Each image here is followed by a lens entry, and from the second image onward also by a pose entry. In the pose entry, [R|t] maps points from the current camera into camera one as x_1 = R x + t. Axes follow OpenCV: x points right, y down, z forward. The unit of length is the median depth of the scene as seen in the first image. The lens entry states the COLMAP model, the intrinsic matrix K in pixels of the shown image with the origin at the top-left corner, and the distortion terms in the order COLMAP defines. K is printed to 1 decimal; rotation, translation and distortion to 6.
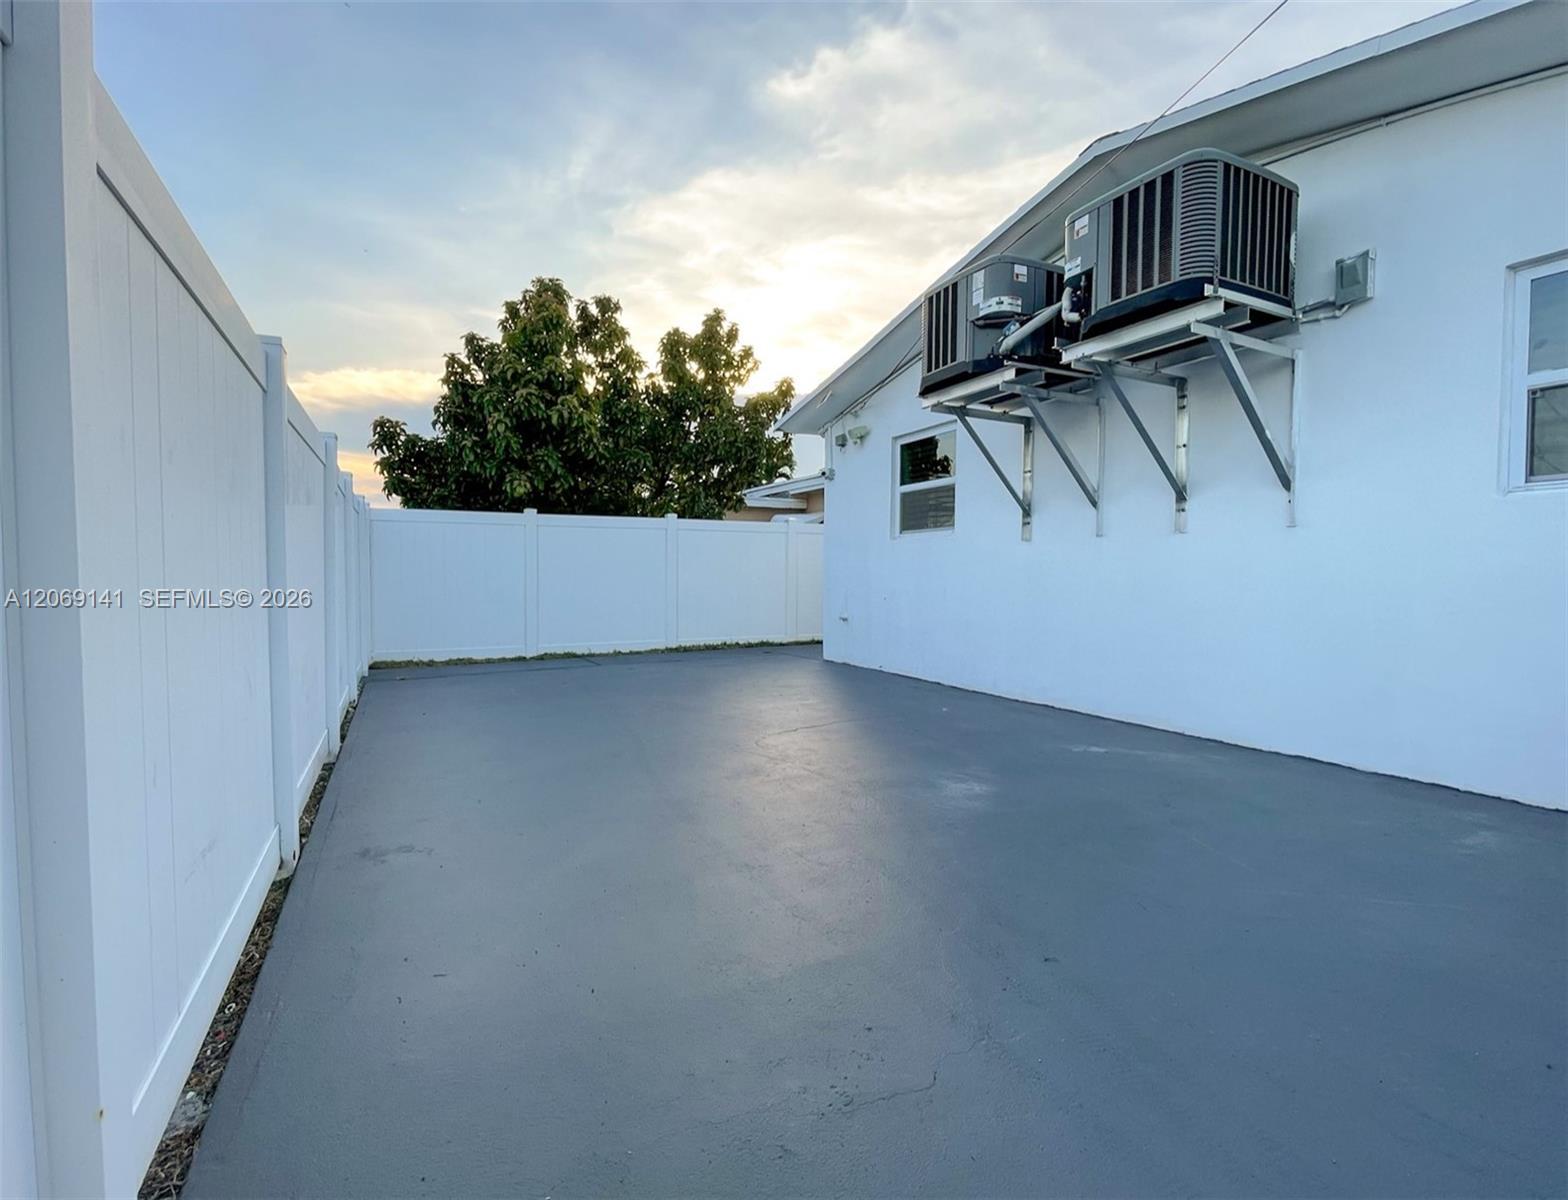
lens RADIAL K [[681.4, 0, 784.0], [0, 681.4, 600.0], [0, 0, 1]] dist [0.000273, 0.000018]
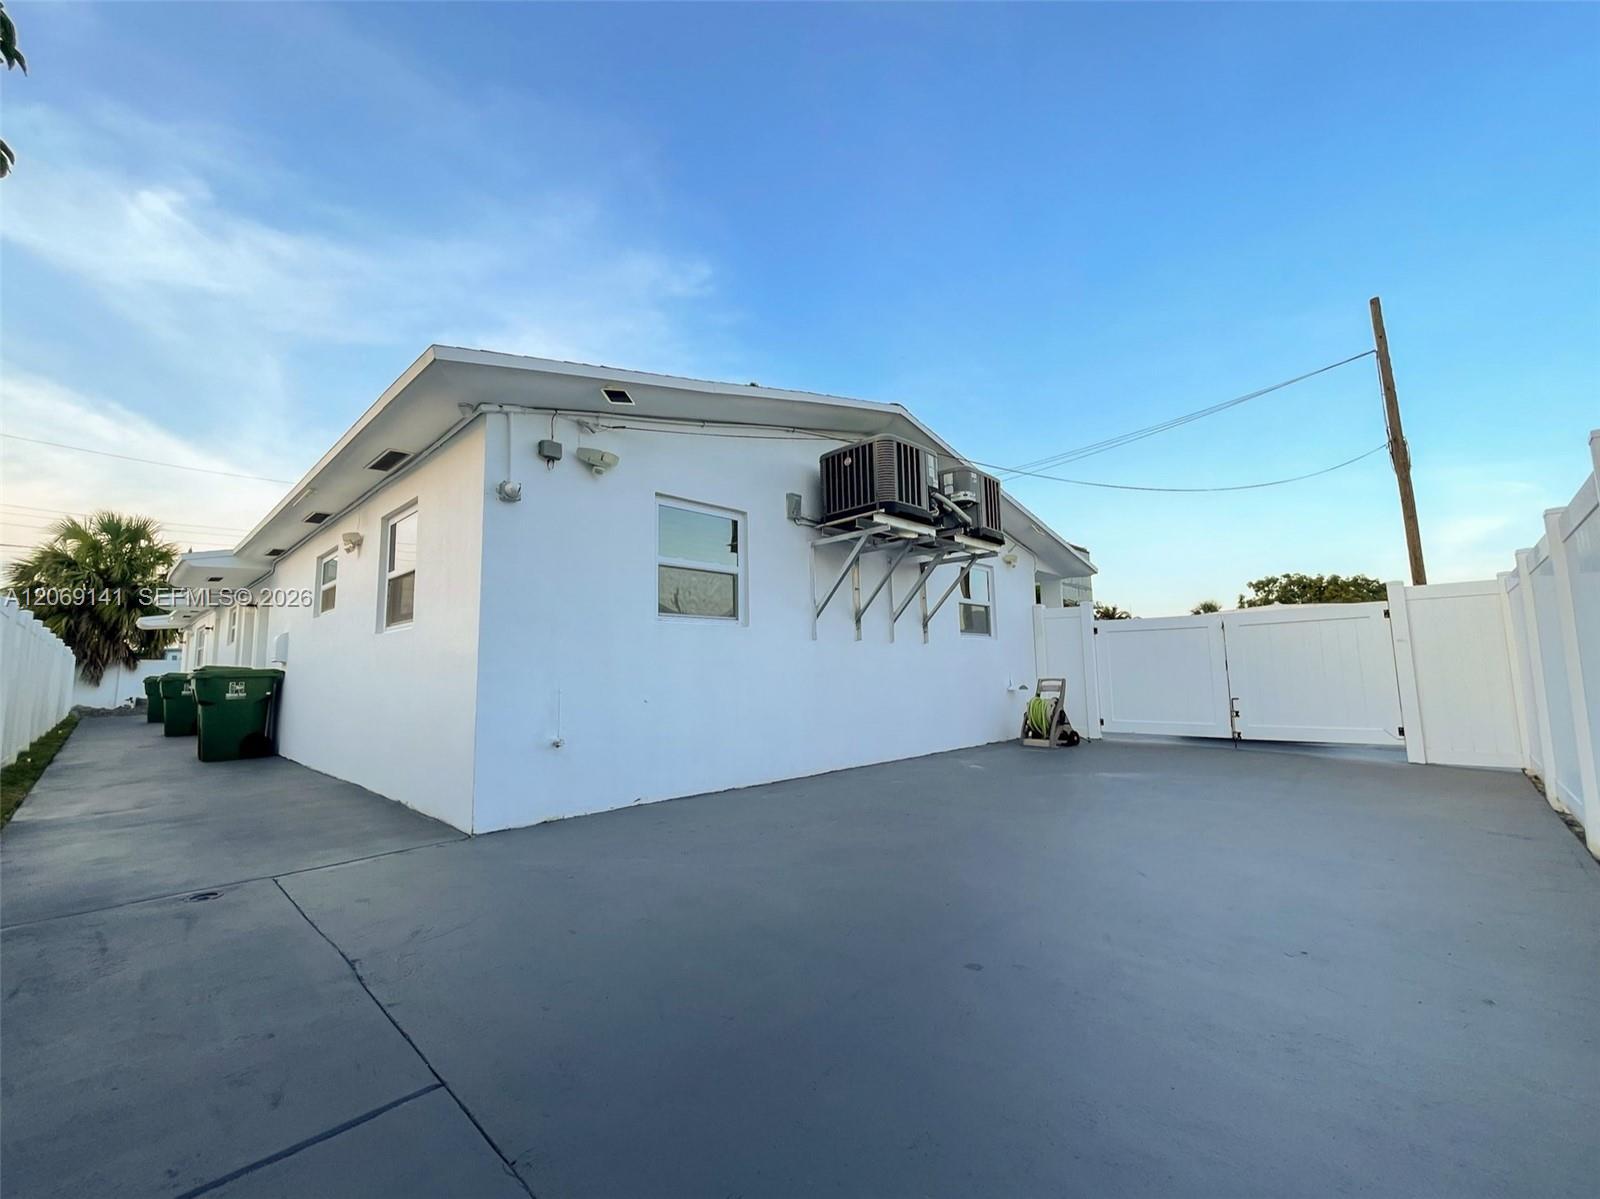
lens RADIAL K [[644.7, 0, 800.0], [0, 644.7, 599.5], [0, 0, 1]] dist [0.000011, 0.000000]
pose [[-0.284015, 0.097900, 0.953809, -0.774905], [0.041085, 0.995103, -0.089905, -0.060187], [-0.957939, 0.013653, -0.286646, 1.427585]]
